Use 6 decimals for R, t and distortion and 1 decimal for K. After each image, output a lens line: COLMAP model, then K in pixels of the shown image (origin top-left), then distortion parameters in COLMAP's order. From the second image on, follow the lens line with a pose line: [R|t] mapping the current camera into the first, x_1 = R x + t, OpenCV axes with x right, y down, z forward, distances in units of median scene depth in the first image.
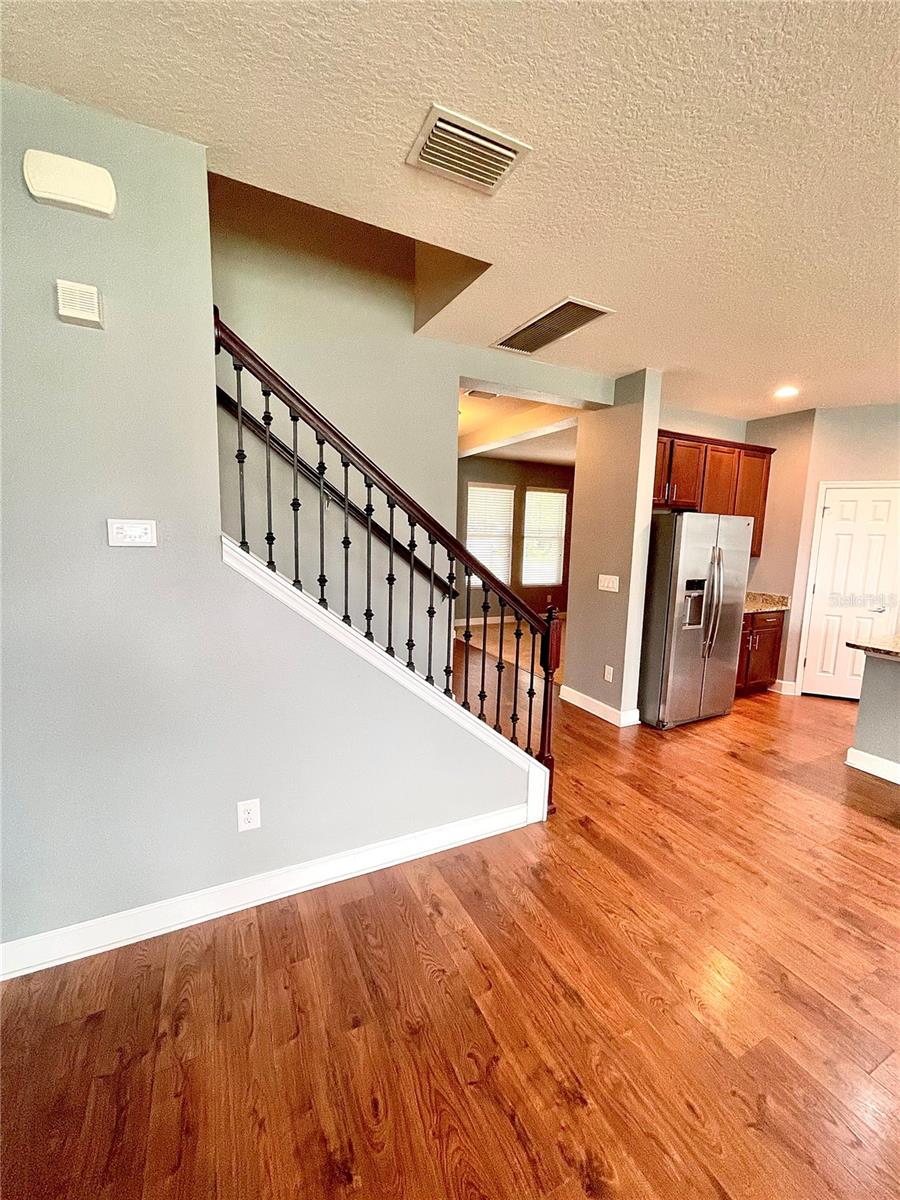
lens RADIAL K [[482.7, 0, 453.6], [0, 482.7, 599.0], [0, 0, 1]] dist [-0.003895, 0.000851]
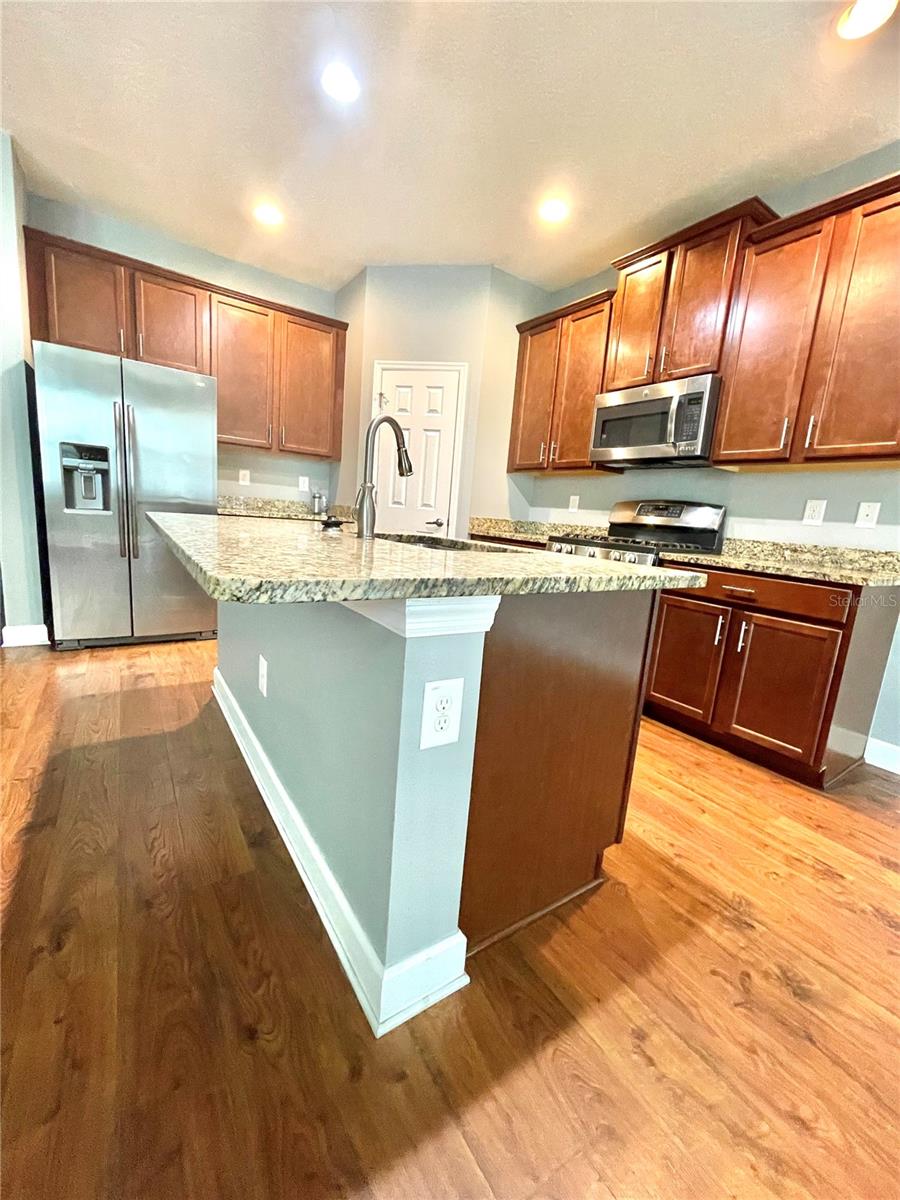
lens RADIAL K [[482.7, 0, 452.4], [0, 482.7, 598.5], [0, 0, 1]] dist [-0.003895, 0.000851]
pose [[0.990075, 0.030714, 0.137146, 0.951883], [-0.037069, 0.998342, 0.044031, 0.138628], [-0.135567, -0.048677, 0.989572, 0.190307]]
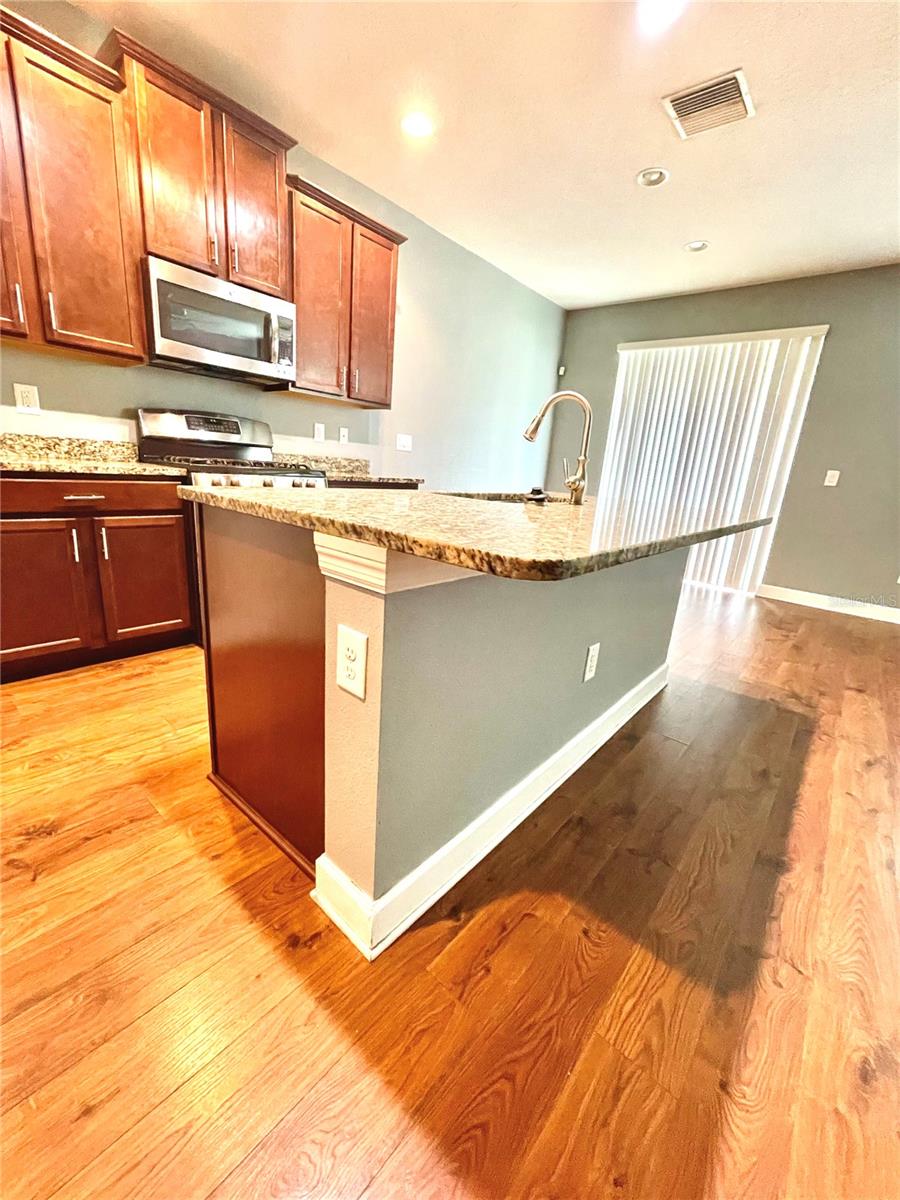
lens RADIAL K [[482.7, 0, 453.2], [0, 482.7, 595.9], [0, 0, 1]] dist [-0.003895, 0.000851]
pose [[-0.391154, -0.296091, 0.871395, 0.532331], [0.035587, 0.941259, 0.335804, 0.028199], [-0.919637, 0.162361, -0.357640, 0.905480]]
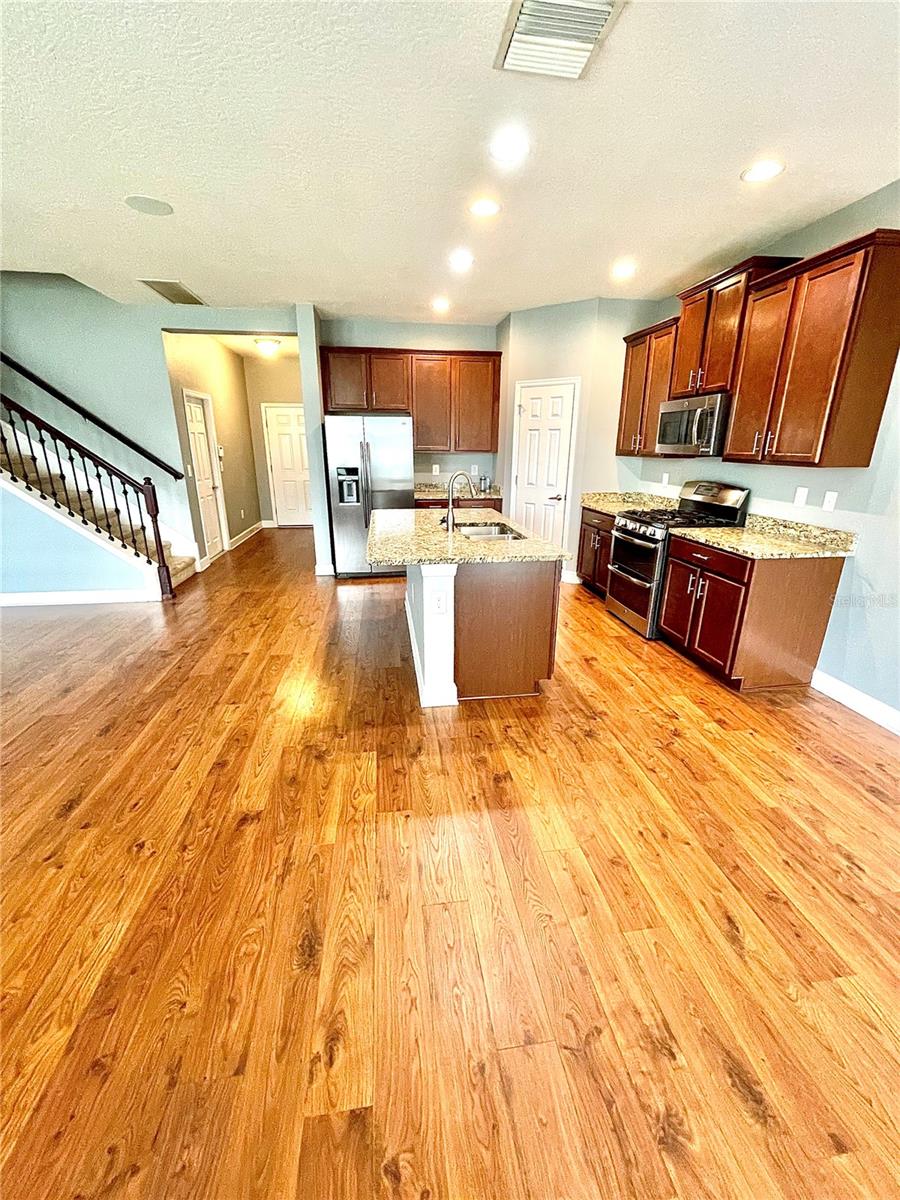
lens RADIAL K [[482.7, 0, 453.1], [0, 482.7, 597.3], [0, 0, 1]] dist [-0.003895, 0.000851]
pose [[0.948567, 0.077616, -0.306913, 1.212922], [-0.025056, 0.984845, 0.171618, 0.077347], [0.315582, -0.155101, 0.936136, -0.223600]]
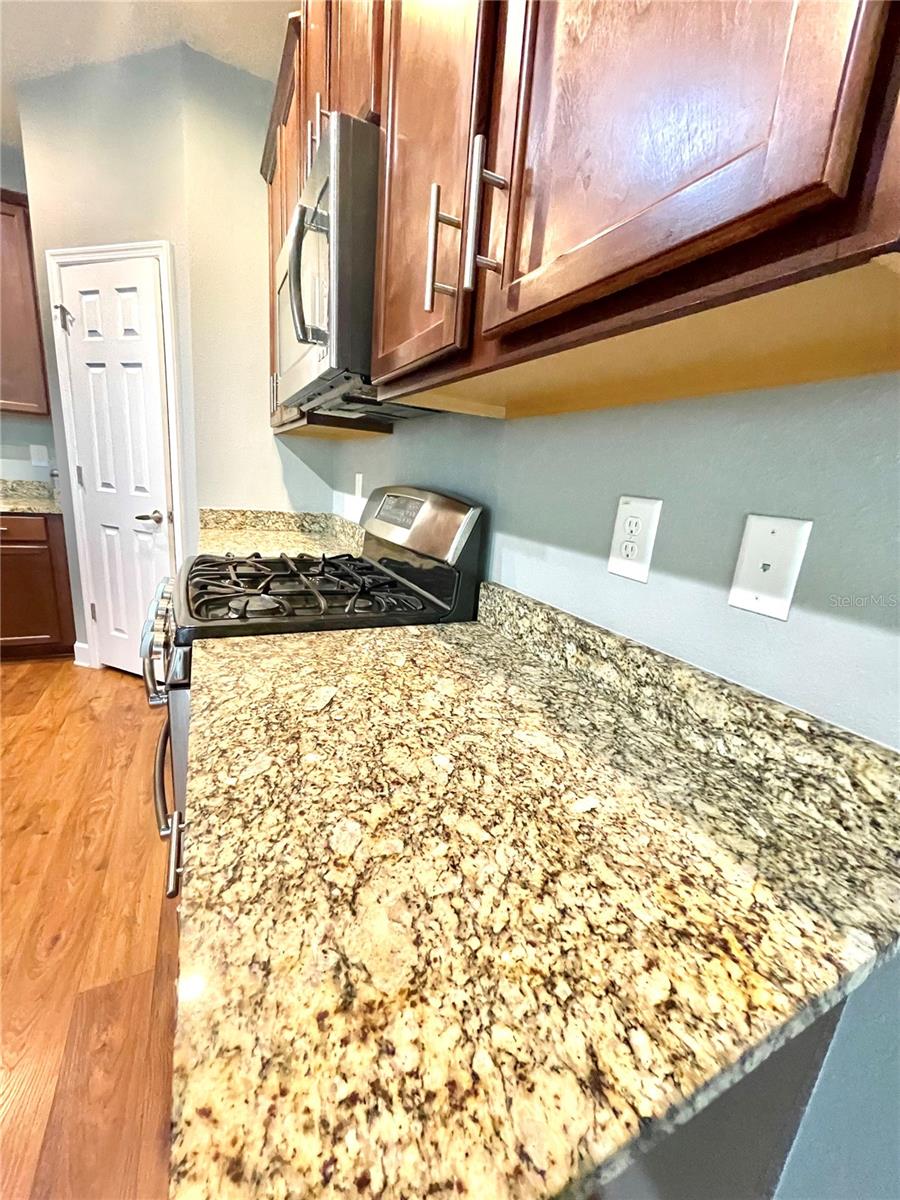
lens RADIAL K [[482.7, 0, 452.0], [0, 482.7, 599.5], [0, 0, 1]] dist [-0.003895, 0.000851]
pose [[0.998483, 0.053984, 0.010823, 1.433938], [-0.054850, 0.992362, 0.110493, 0.042632], [-0.004775, -0.110919, 0.993818, 0.558656]]
